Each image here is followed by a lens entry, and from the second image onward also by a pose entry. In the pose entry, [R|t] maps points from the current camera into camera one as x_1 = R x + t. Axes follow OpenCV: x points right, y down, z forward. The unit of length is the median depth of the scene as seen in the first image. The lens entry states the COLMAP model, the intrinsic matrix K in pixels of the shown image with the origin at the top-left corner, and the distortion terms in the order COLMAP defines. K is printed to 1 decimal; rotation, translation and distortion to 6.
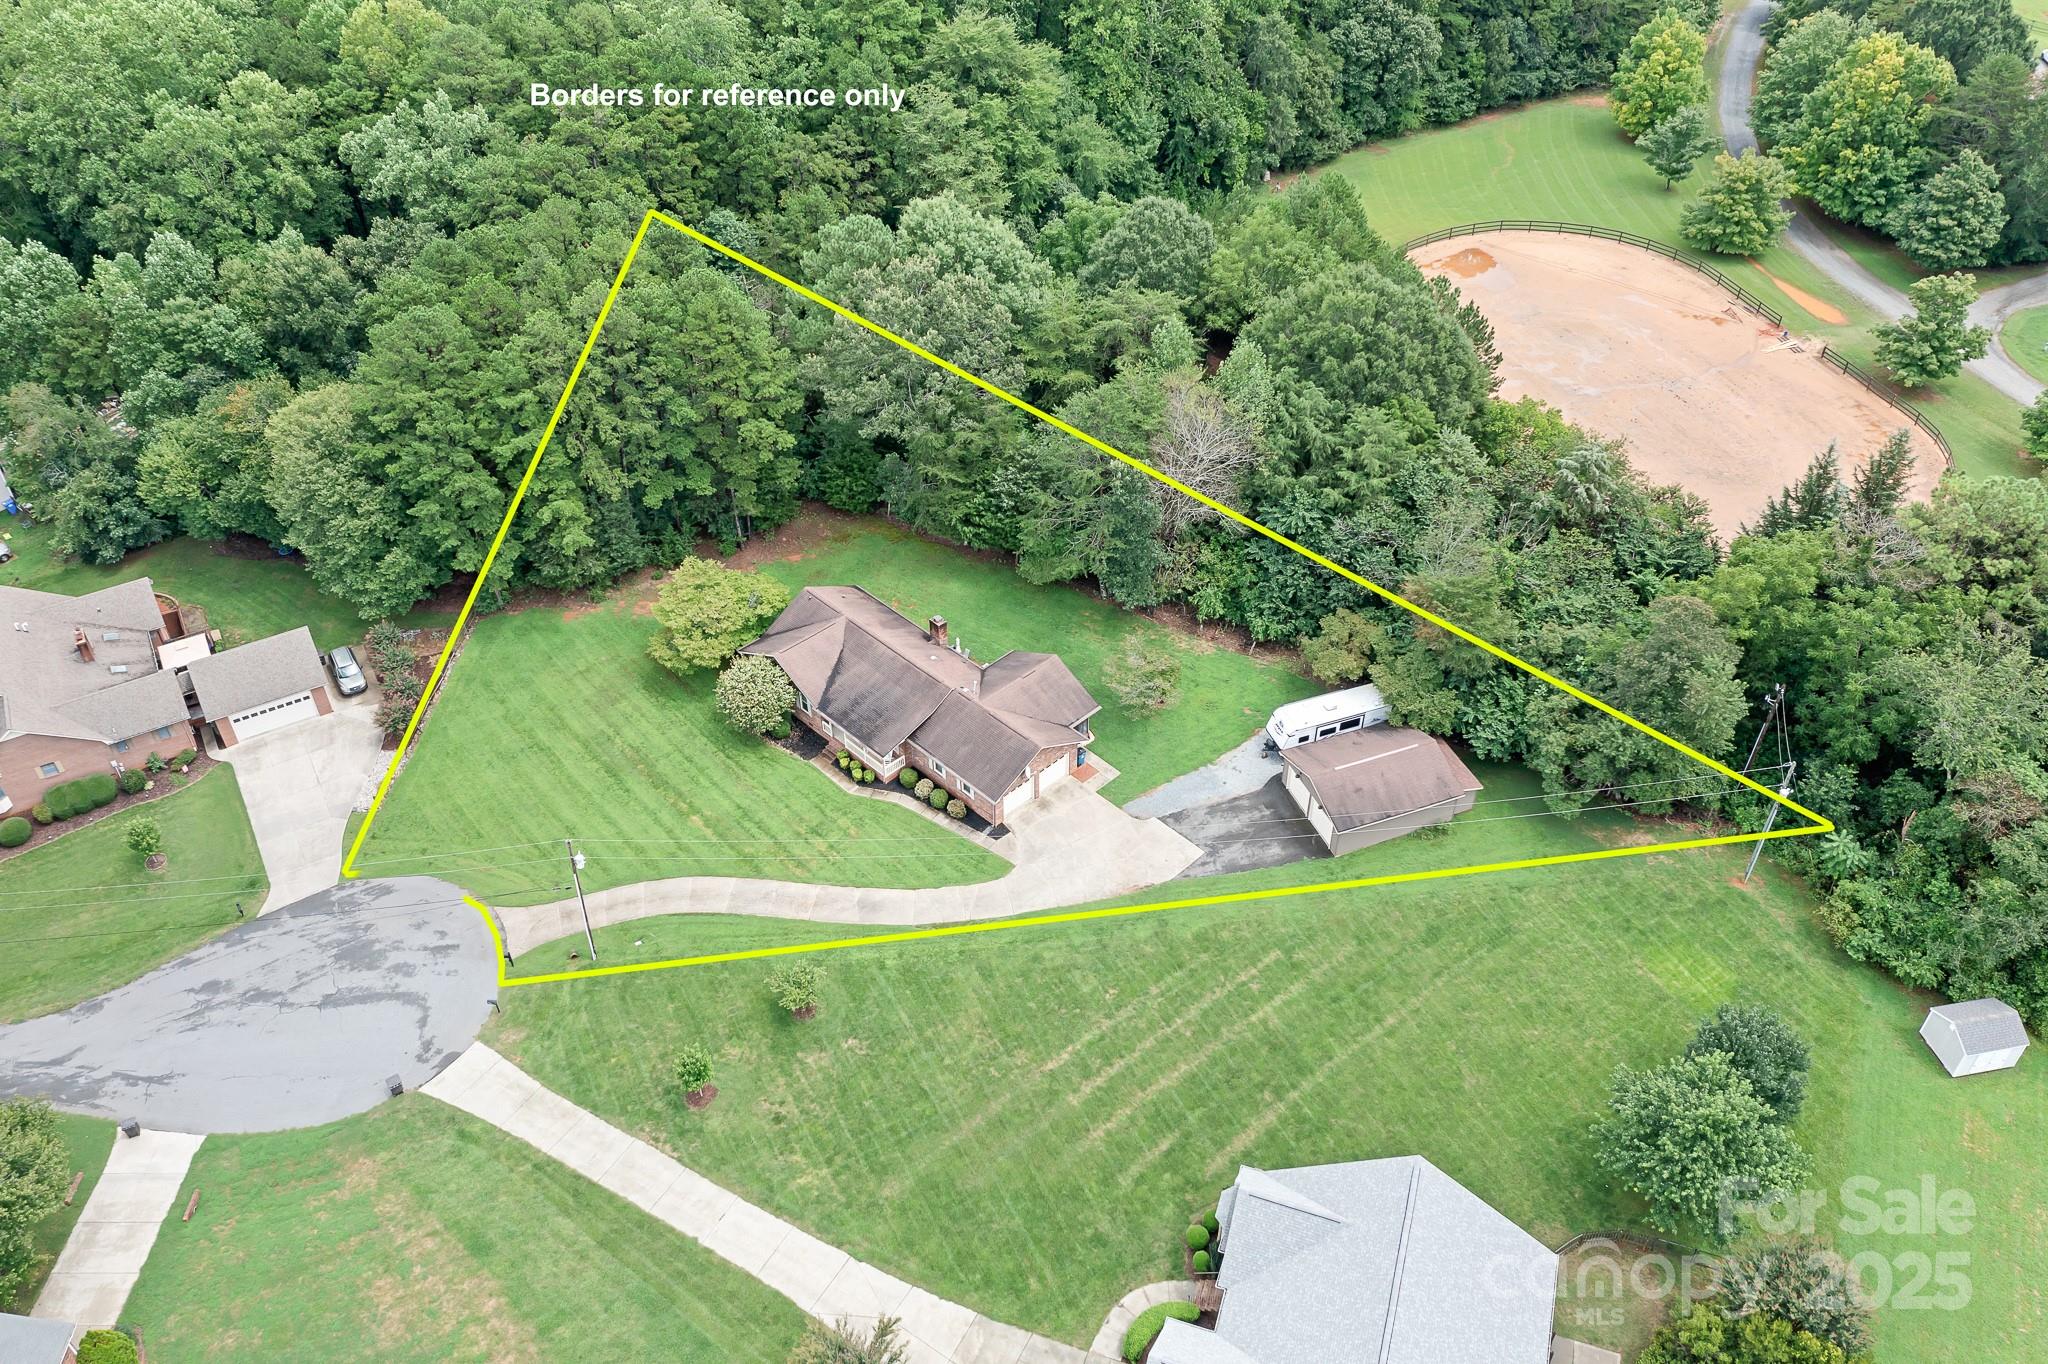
lens RADIAL K [[1625.9, 0, 1030.3], [0, 1625.9, 659.6], [0, 0, 1]] dist [-0.027160, 0.011175]
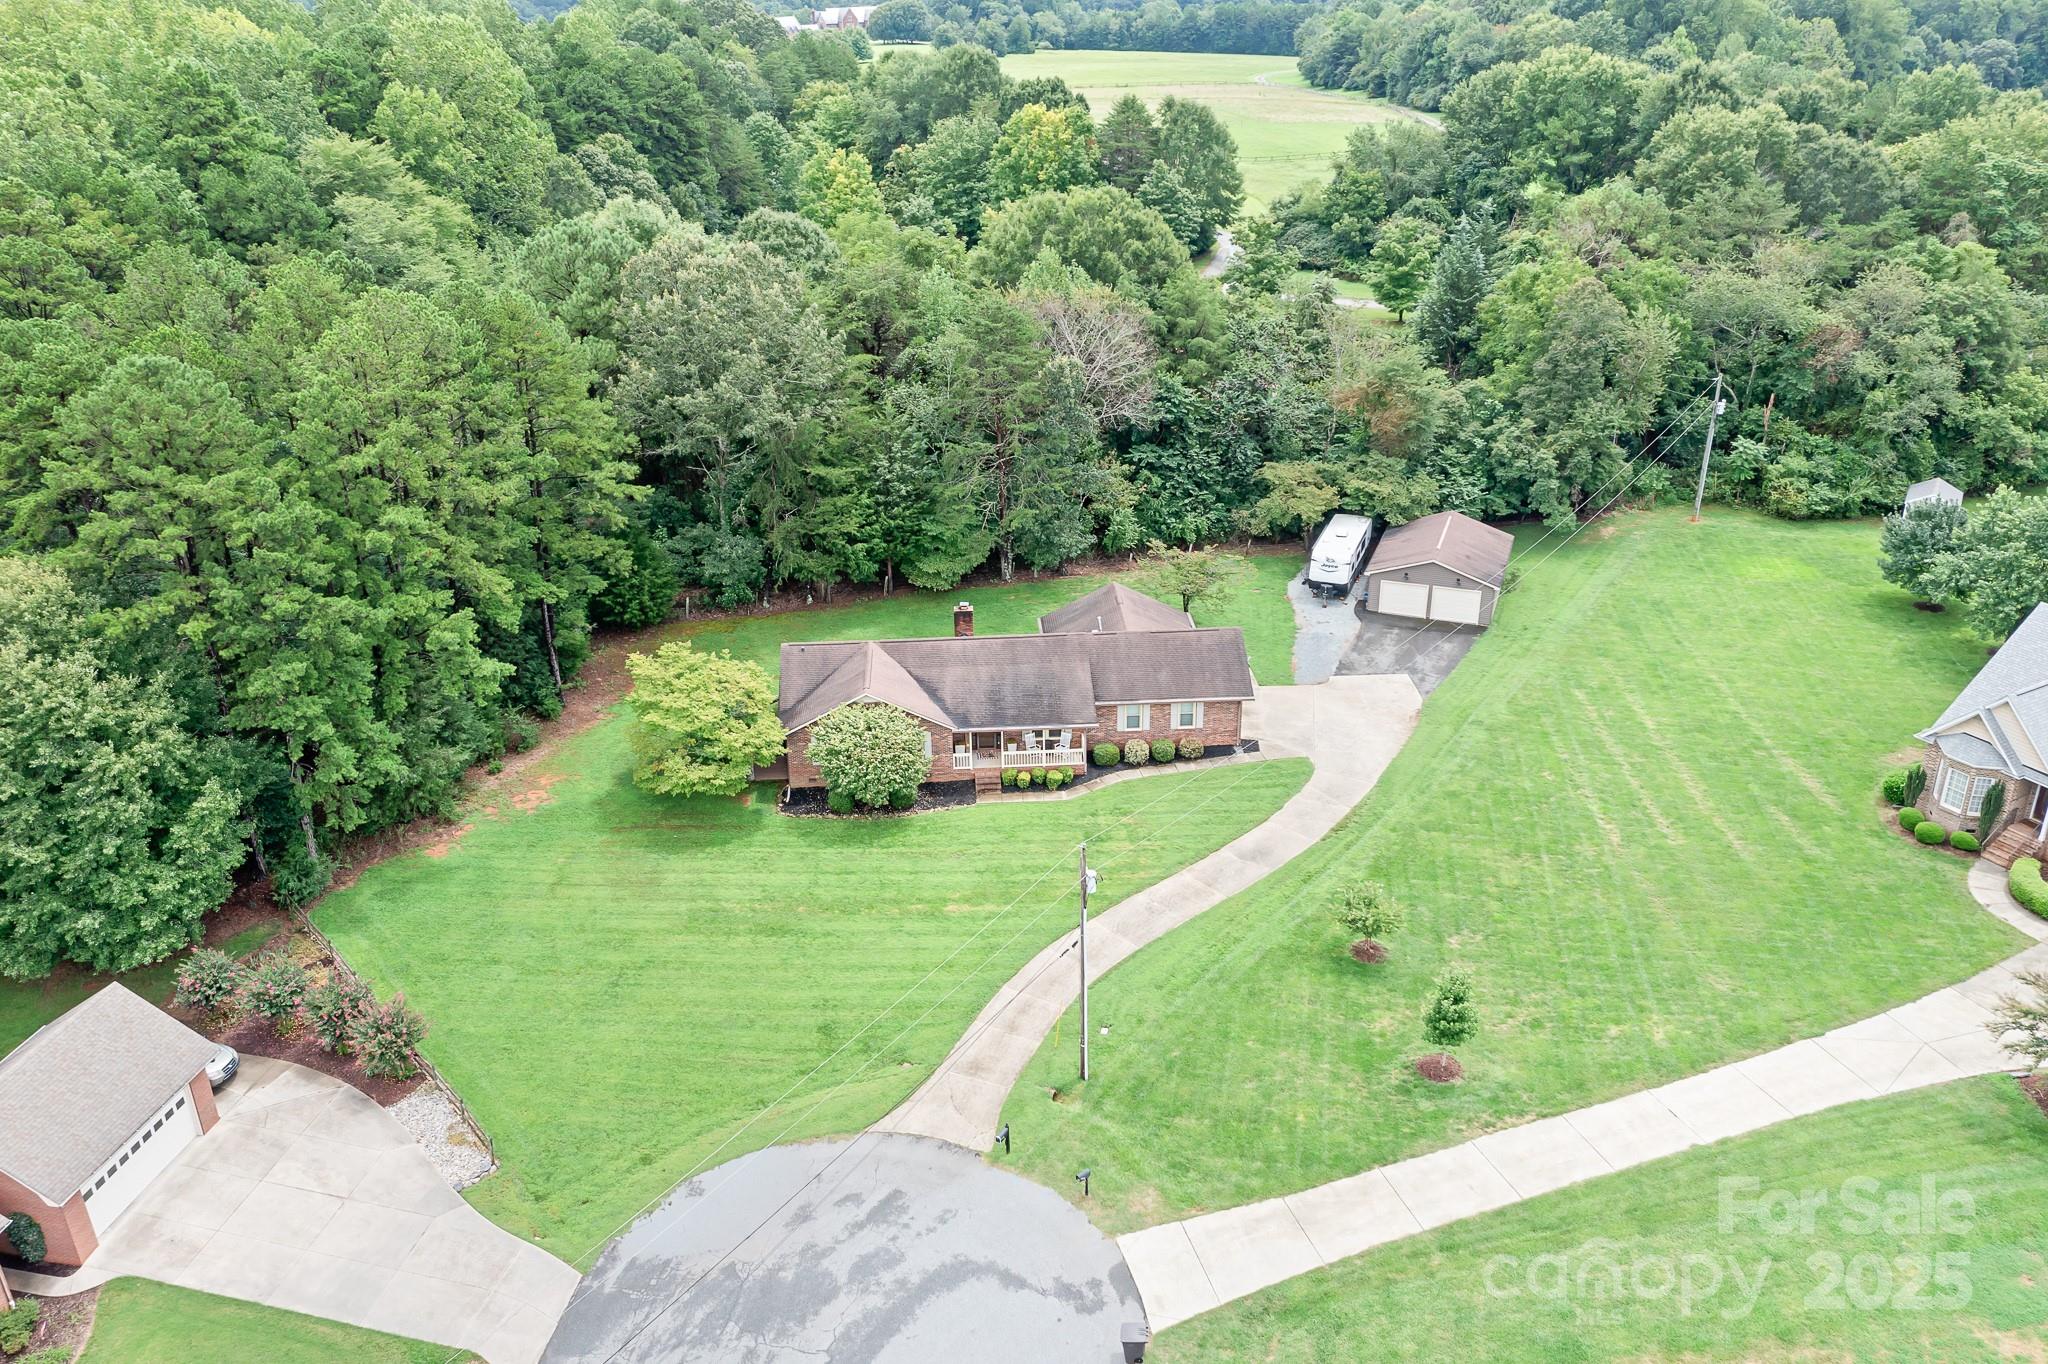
lens RADIAL K [[1625.9, 0, 1030.3], [0, 1625.9, 659.6], [0, 0, 1]] dist [-0.027160, 0.011175]
pose [[0.656692, -0.309680, 0.687644, -0.643759], [0.487853, 0.869767, -0.074196, 0.078592], [-0.575113, 0.384193, 0.722247, 0.485187]]
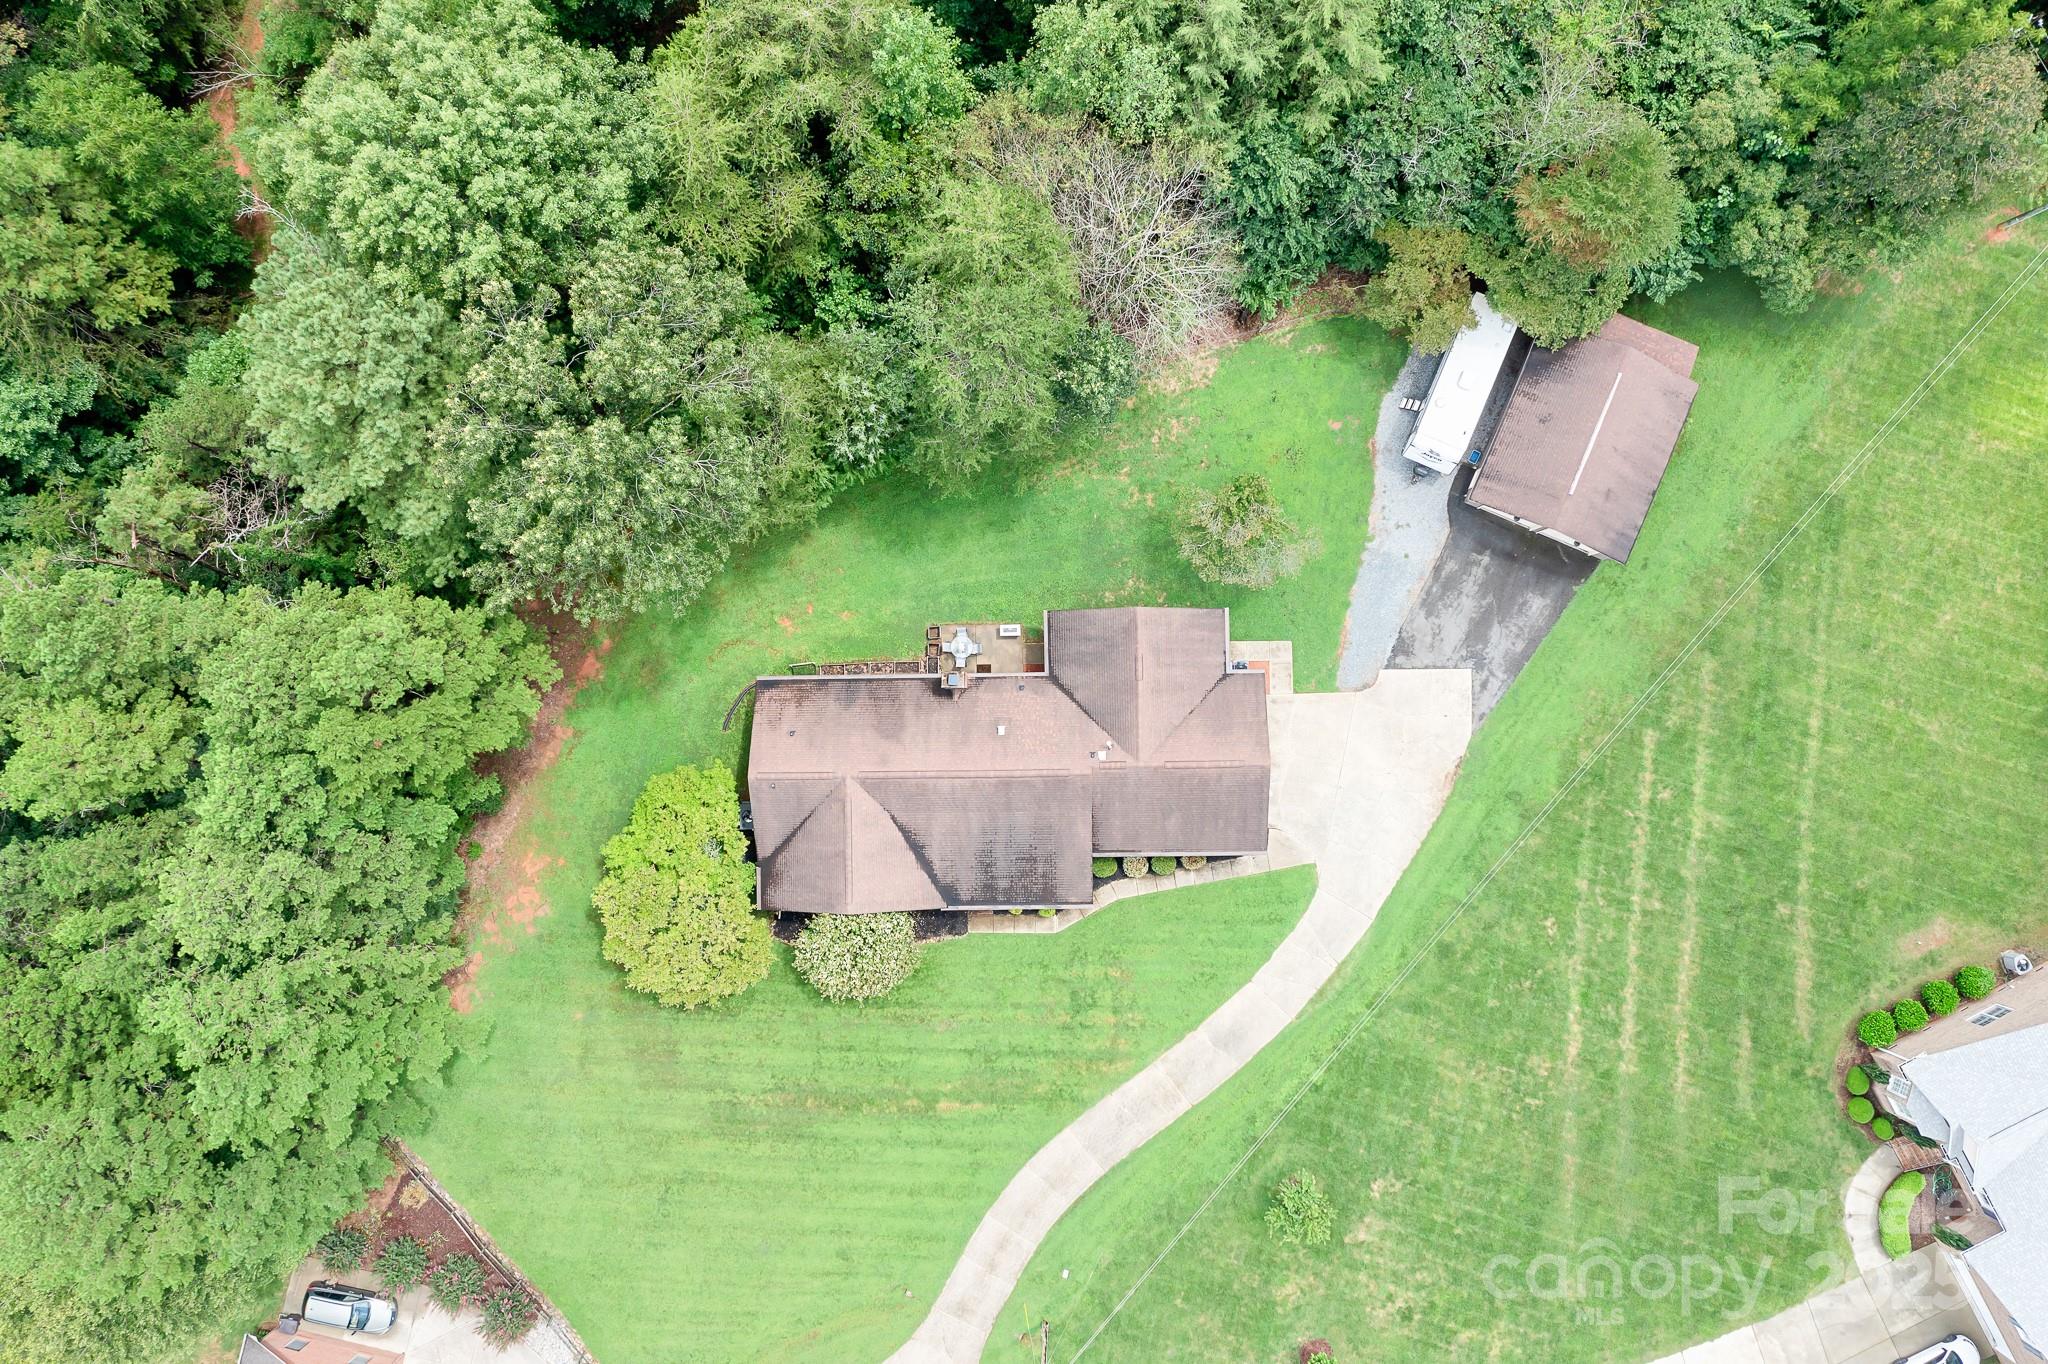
lens RADIAL K [[1625.9, 0, 1030.3], [0, 1625.9, 659.6], [0, 0, 1]] dist [-0.027160, 0.011175]
pose [[0.689926, -0.723877, 0.002001, -0.033981], [0.476124, 0.455872, 0.751989, -0.564014], [-0.545259, -0.517864, 0.659173, 0.624286]]
